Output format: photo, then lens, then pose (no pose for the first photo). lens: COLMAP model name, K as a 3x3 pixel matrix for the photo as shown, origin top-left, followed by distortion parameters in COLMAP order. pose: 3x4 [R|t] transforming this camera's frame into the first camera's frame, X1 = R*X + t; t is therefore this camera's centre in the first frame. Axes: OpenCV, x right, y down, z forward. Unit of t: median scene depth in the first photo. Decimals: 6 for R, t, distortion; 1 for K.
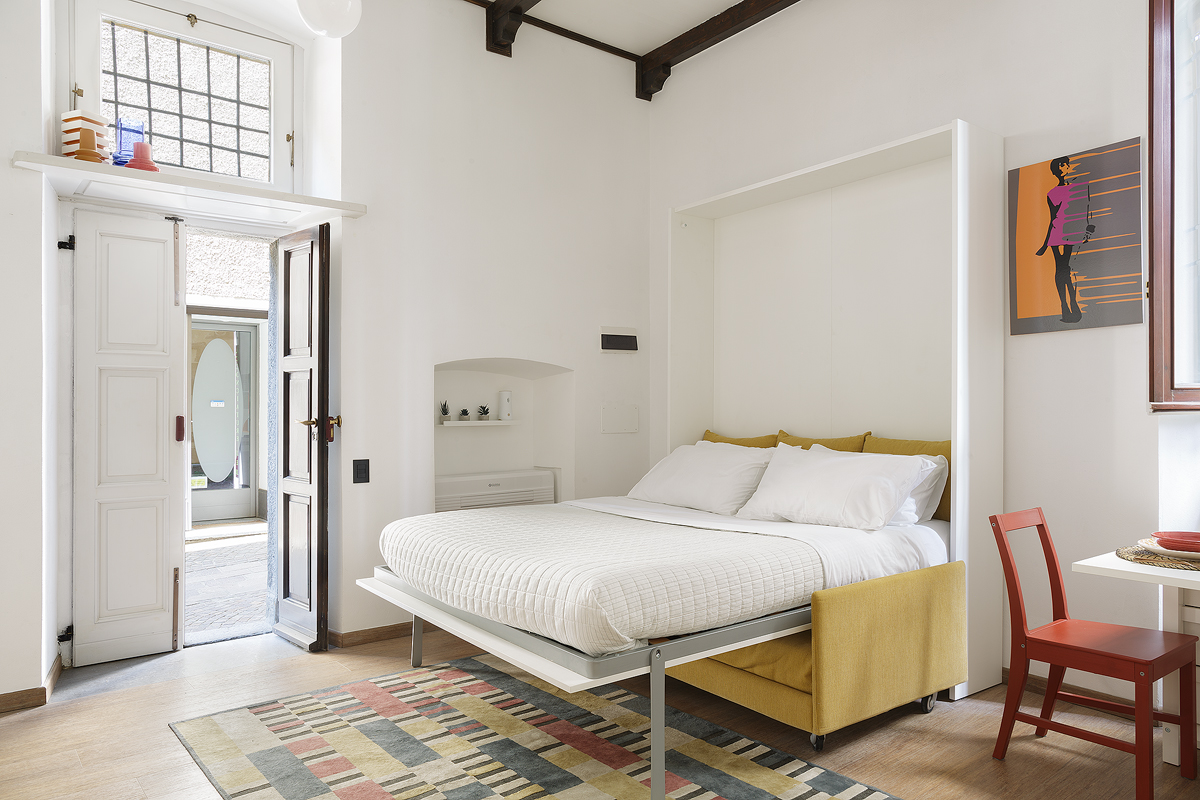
lens RADIAL K [[819.3, 0, 598.3], [0, 819.3, 402.9], [0, 0, 1]] dist [-0.001536, 0.014083]
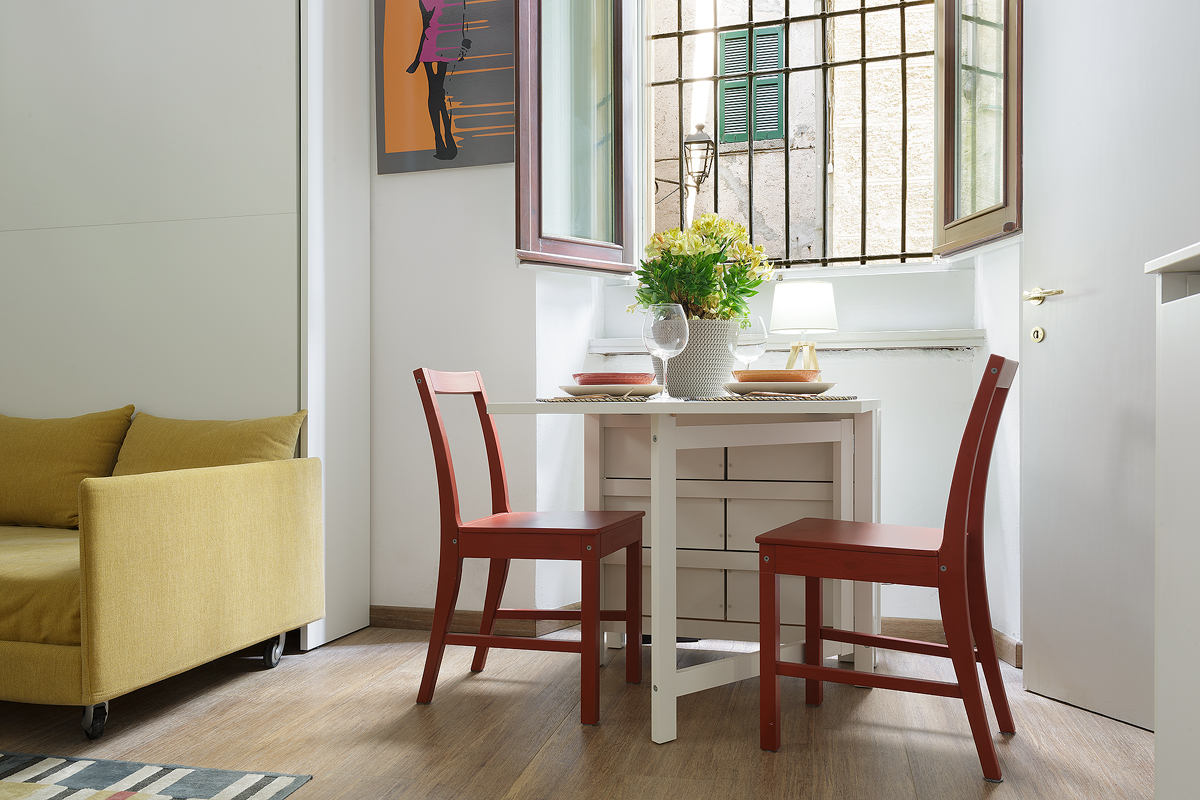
lens RADIAL K [[1014.6, 0, 651.0], [0, 1014.6, 410.5], [0, 0, 1]] dist [-0.013630, -0.020135]
pose [[0.760334, -0.022784, 0.649133, 0.078212], [-0.005730, 0.999110, 0.041779, 0.105950], [-0.649508, -0.035485, 0.759527, 0.104476]]
